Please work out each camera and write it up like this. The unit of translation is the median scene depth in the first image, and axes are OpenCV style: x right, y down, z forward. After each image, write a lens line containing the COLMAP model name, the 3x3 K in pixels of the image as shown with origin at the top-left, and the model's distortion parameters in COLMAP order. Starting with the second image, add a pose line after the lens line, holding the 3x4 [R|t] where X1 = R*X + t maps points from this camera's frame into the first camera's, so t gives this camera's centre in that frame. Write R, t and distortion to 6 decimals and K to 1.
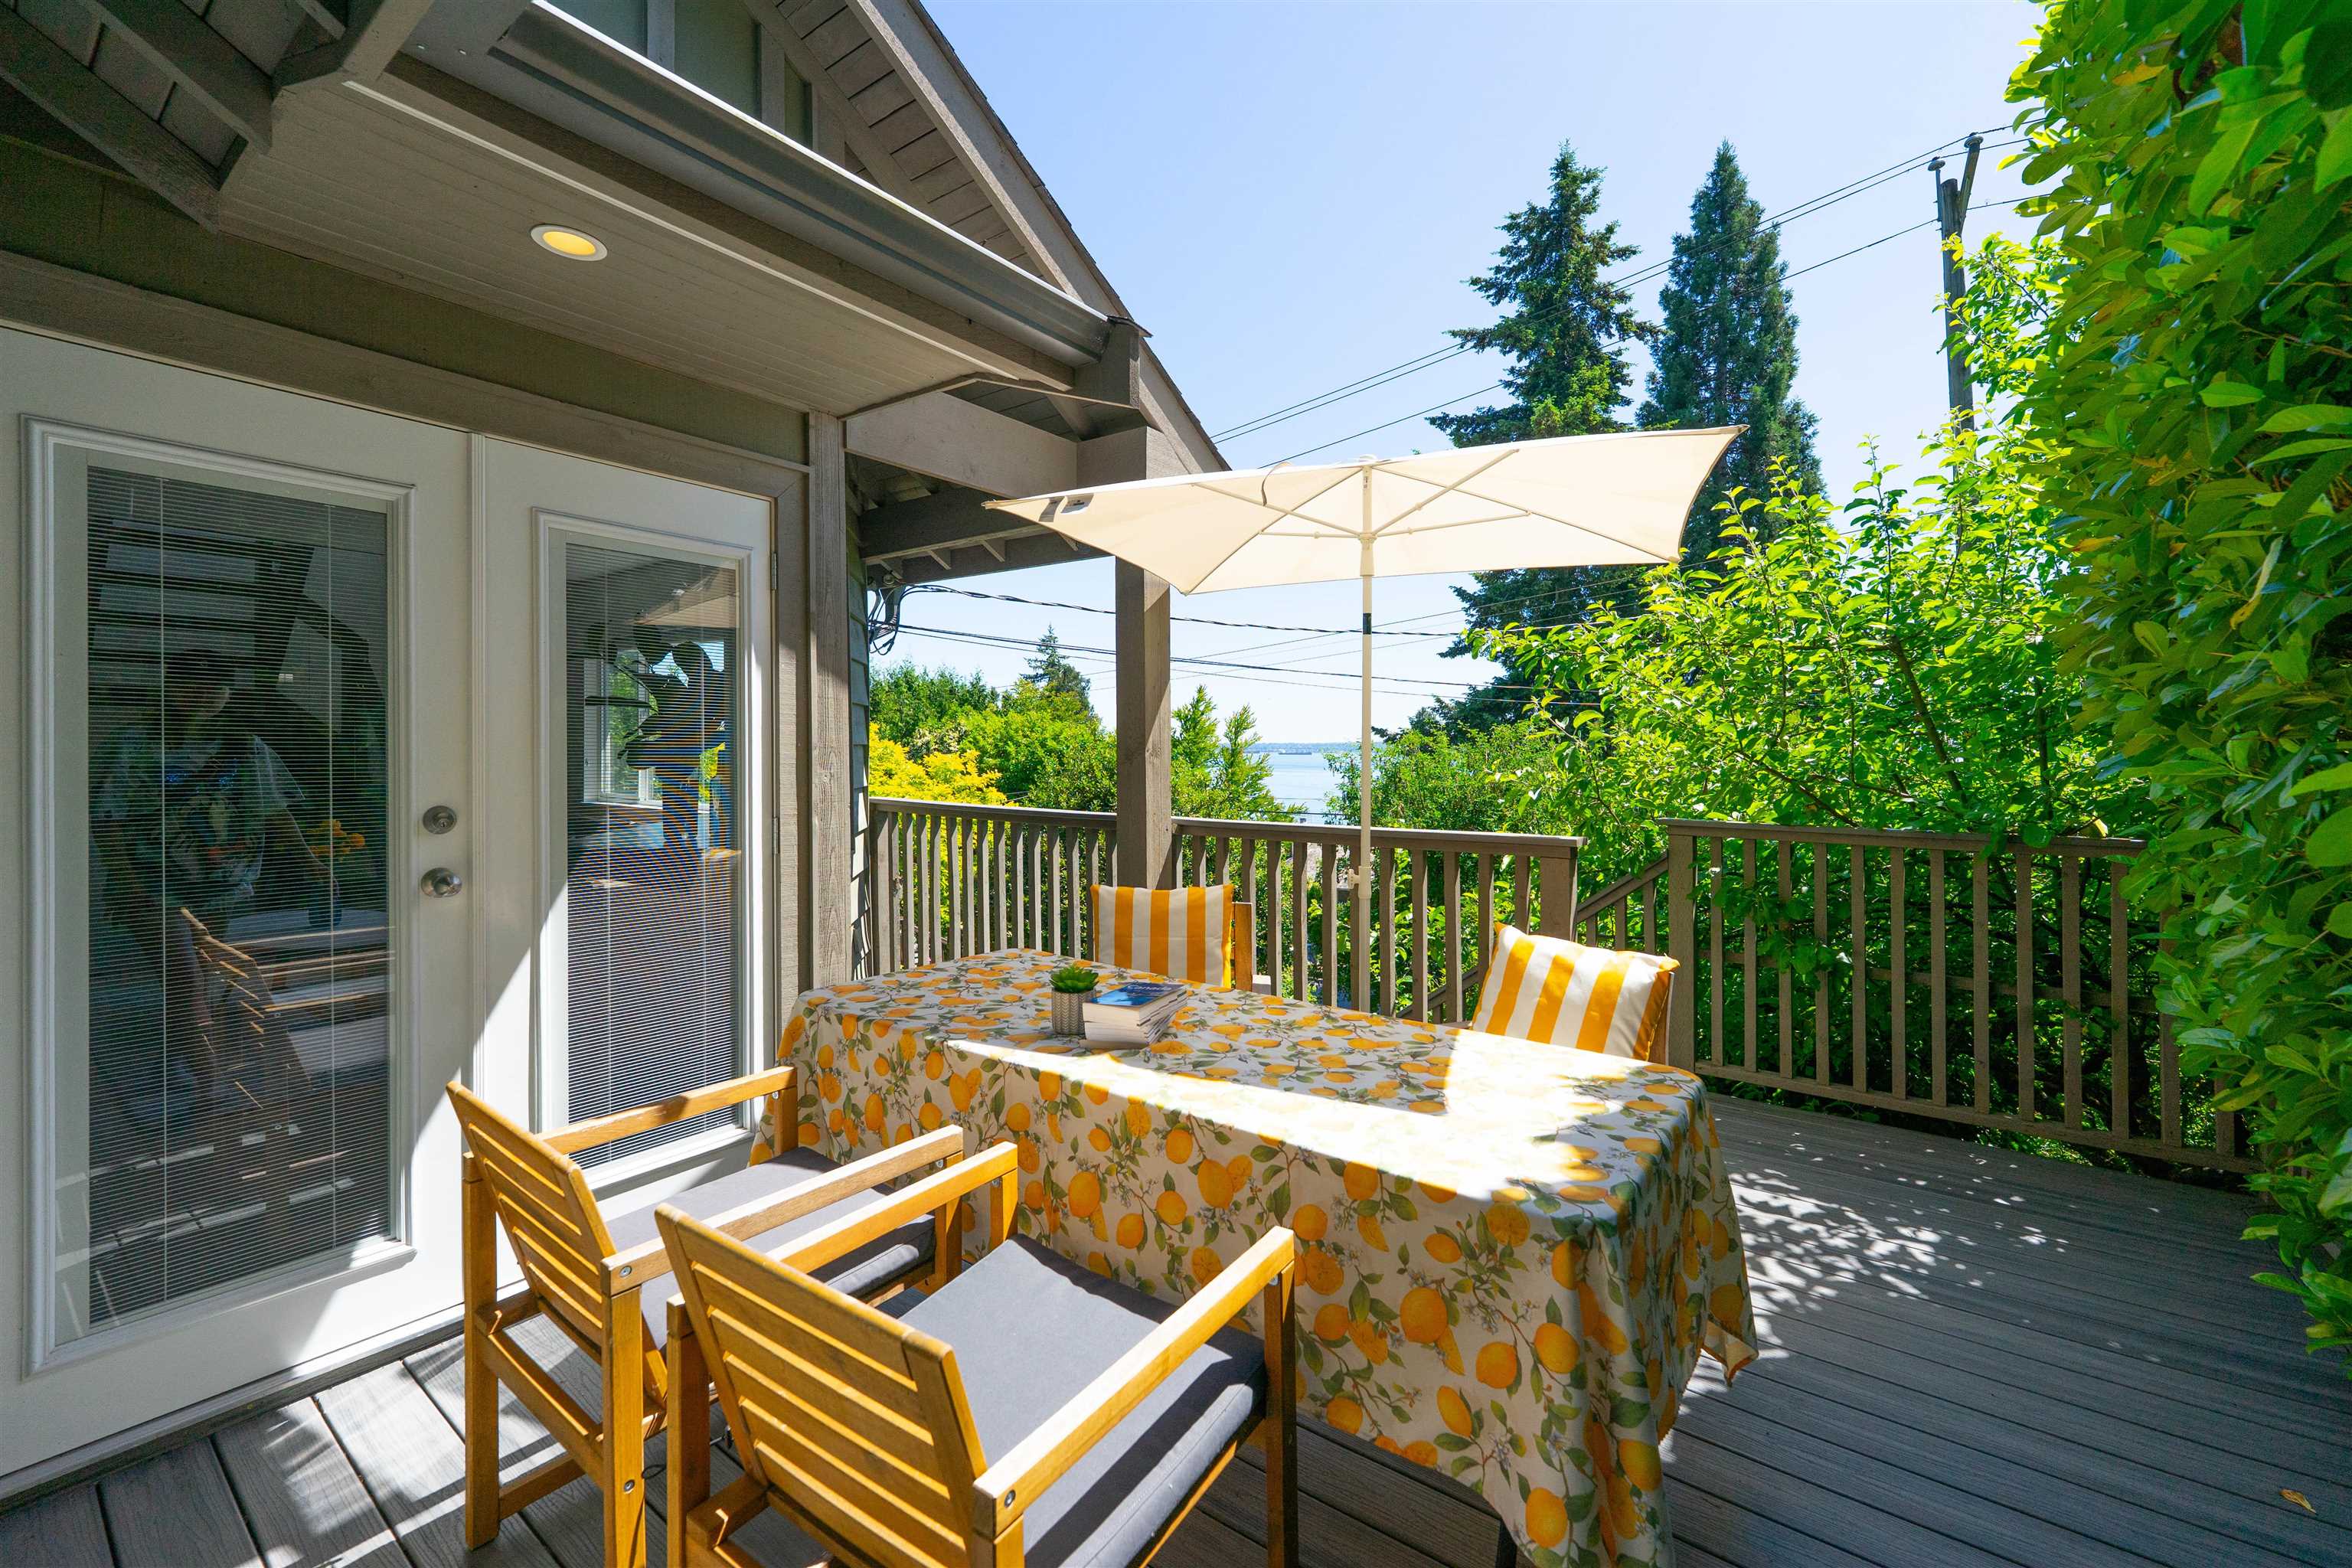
lens RADIAL K [[963.0, 0, 1179.3], [0, 963.0, 739.8], [0, 0, 1]] dist [0.000337, -0.000100]
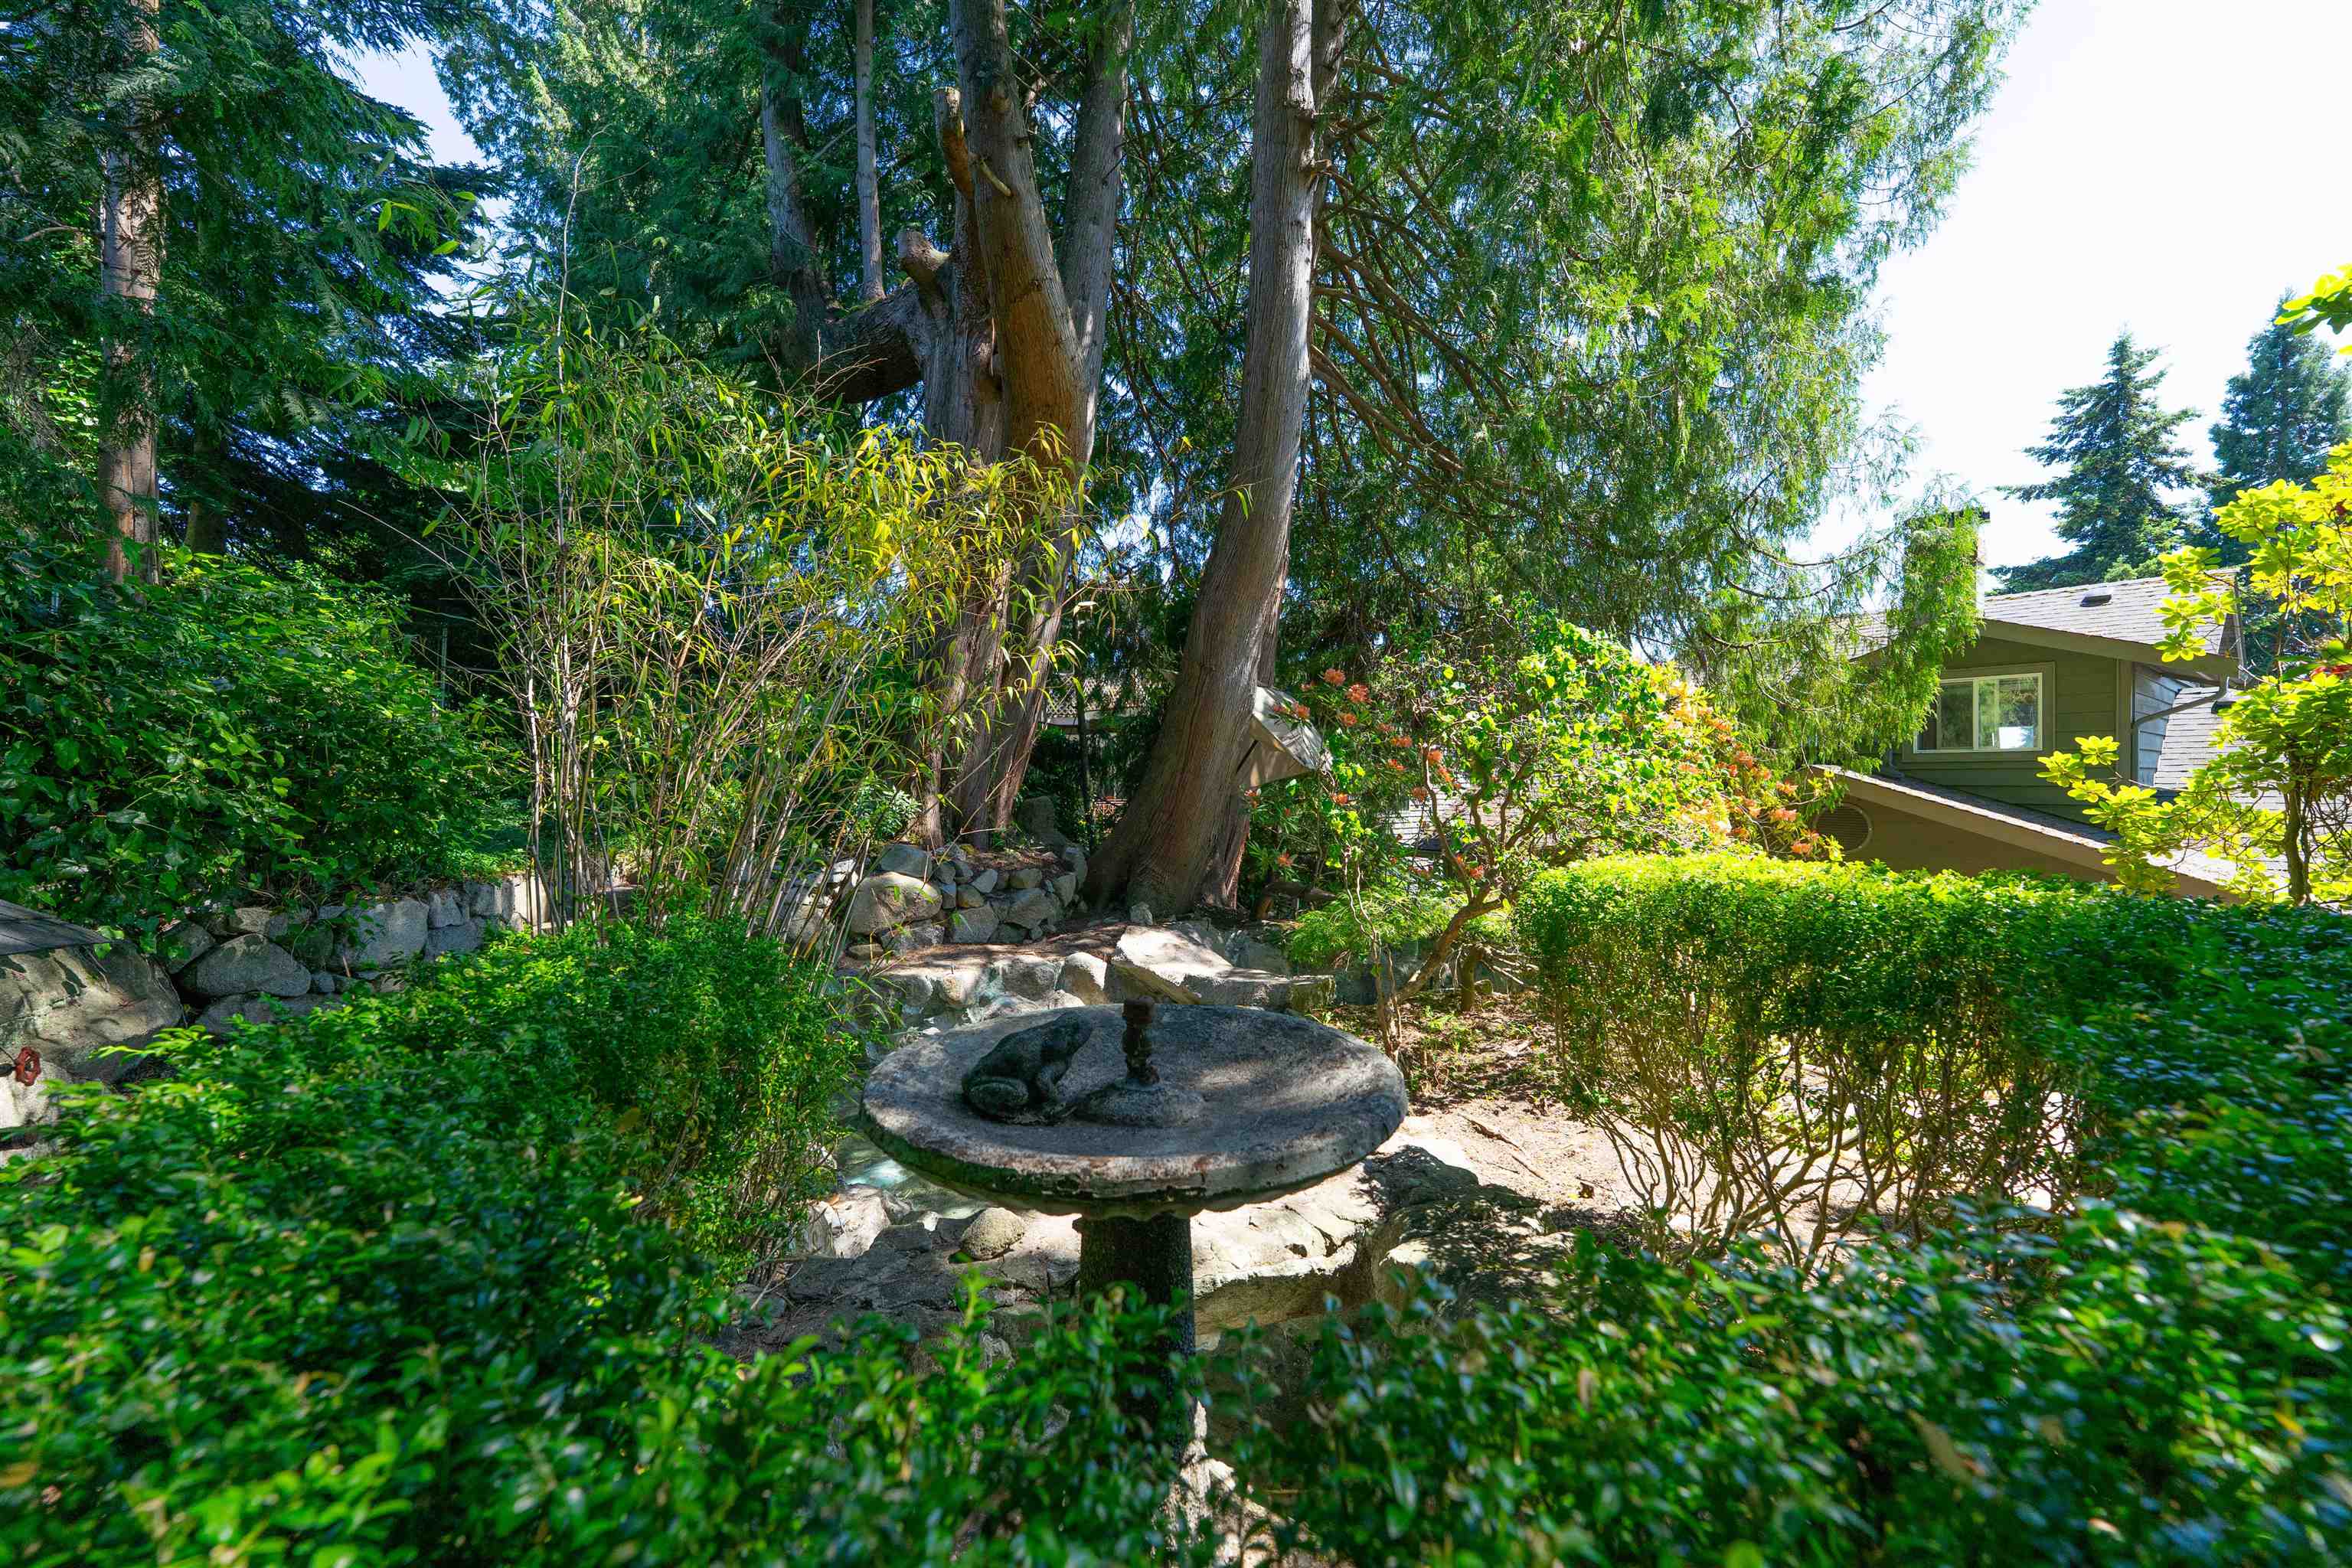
lens RADIAL K [[944.2, 0, 1175.1], [0, 944.2, 783.1], [0, 0, 1]] dist [0.000872, -0.000216]
pose [[0.961207, 0.000537, -0.275828, -0.388831], [0.003477, 0.999895, 0.014063, -0.078629], [0.275806, -0.014476, 0.961104, -0.432795]]
